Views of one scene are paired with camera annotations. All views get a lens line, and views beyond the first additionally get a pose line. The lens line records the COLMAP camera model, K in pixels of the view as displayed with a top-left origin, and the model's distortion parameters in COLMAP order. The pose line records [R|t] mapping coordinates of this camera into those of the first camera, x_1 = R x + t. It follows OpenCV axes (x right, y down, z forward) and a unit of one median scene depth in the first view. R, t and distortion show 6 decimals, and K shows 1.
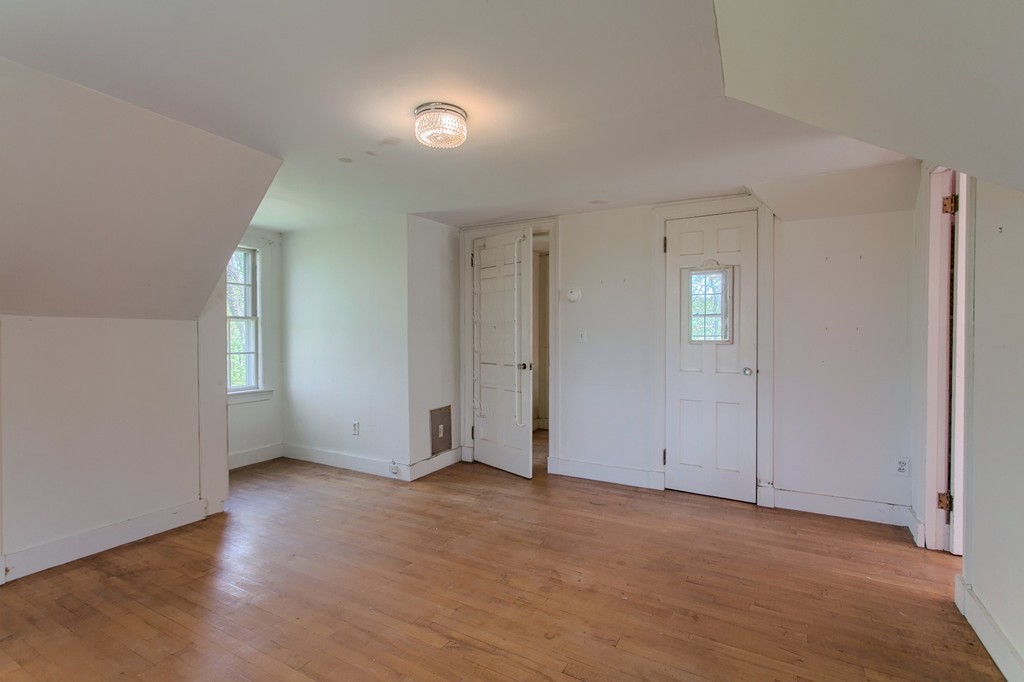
lens RADIAL K [[483.2, 0, 509.2], [0, 483.2, 337.4], [0, 0, 1]] dist [0.001500, 0.000797]
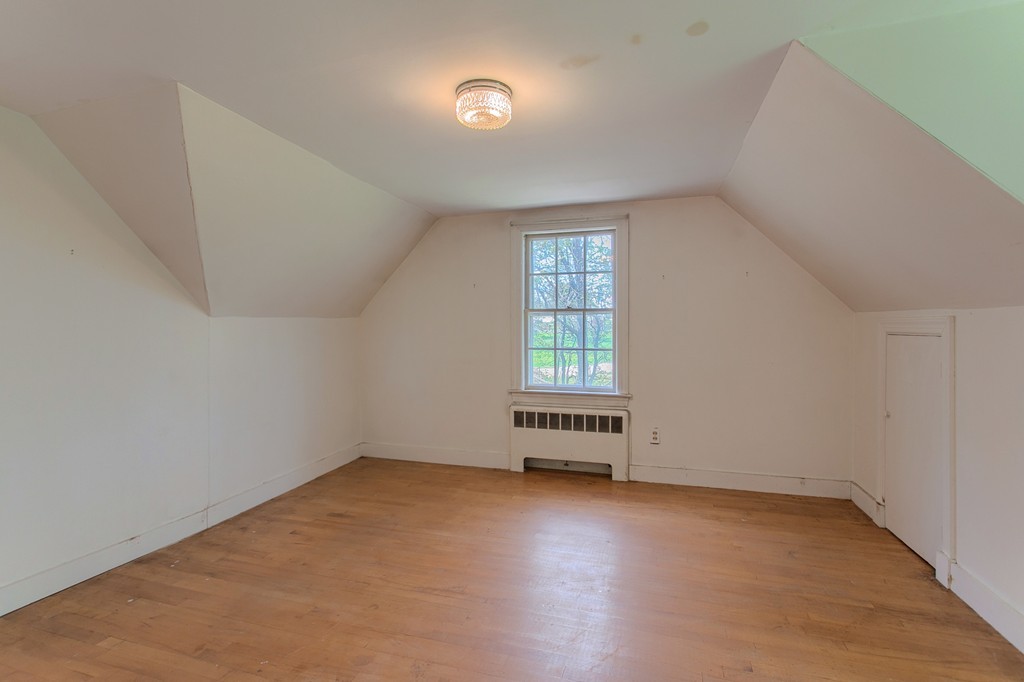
lens RADIAL K [[483.2, 0, 509.2], [0, 483.2, 337.4], [0, 0, 1]] dist [0.001500, 0.000797]
pose [[-0.978415, 0.005426, -0.206579, 0.005391], [0.001646, 0.999828, 0.018461, -0.009527], [0.206644, 0.017723, -0.978256, 1.708276]]
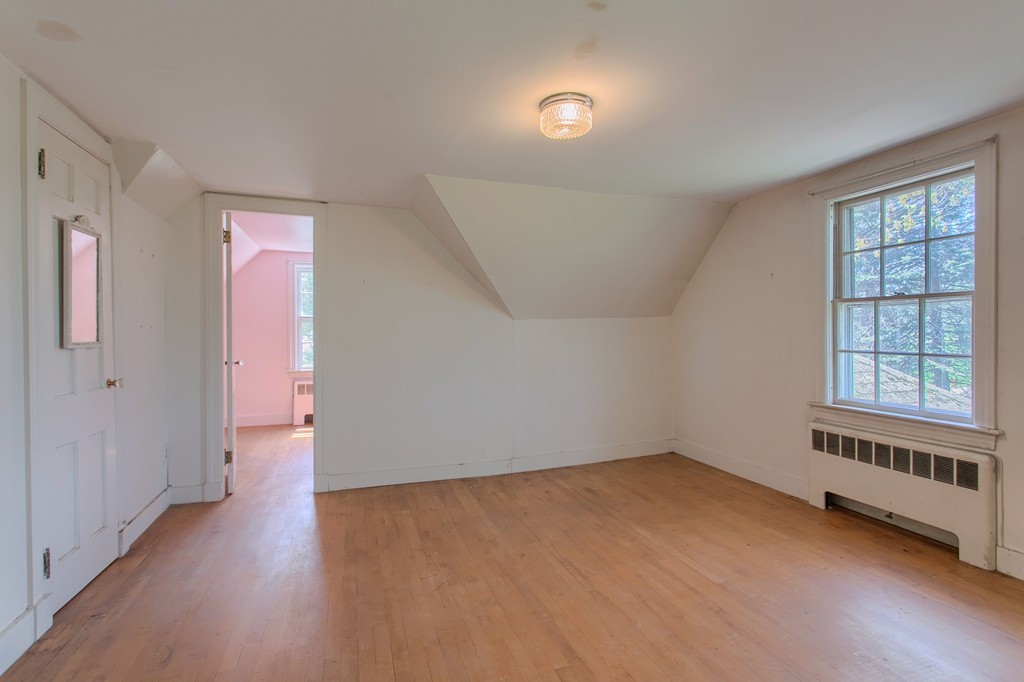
lens RADIAL K [[483.2, 0, 509.2], [0, 483.2, 337.4], [0, 0, 1]] dist [0.001500, 0.000797]
pose [[-0.743427, -0.000426, 0.668816, -0.633418], [0.012619, 0.999813, 0.014664, -0.005298], [-0.668698, 0.019341, -0.743283, 1.614428]]
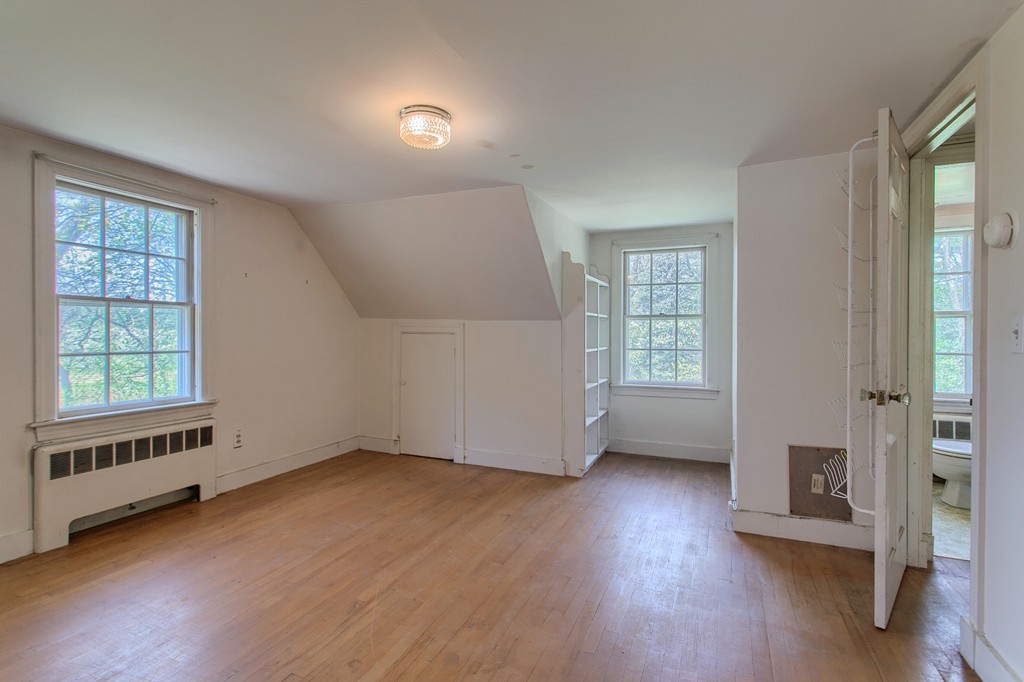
lens RADIAL K [[483.2, 0, 509.2], [0, 483.2, 337.4], [0, 0, 1]] dist [0.001500, 0.000797]
pose [[0.099895, 0.012912, -0.994914, 0.806463], [-0.010338, 0.999875, 0.011939, -0.003673], [0.994944, 0.009092, 0.100016, 0.959366]]
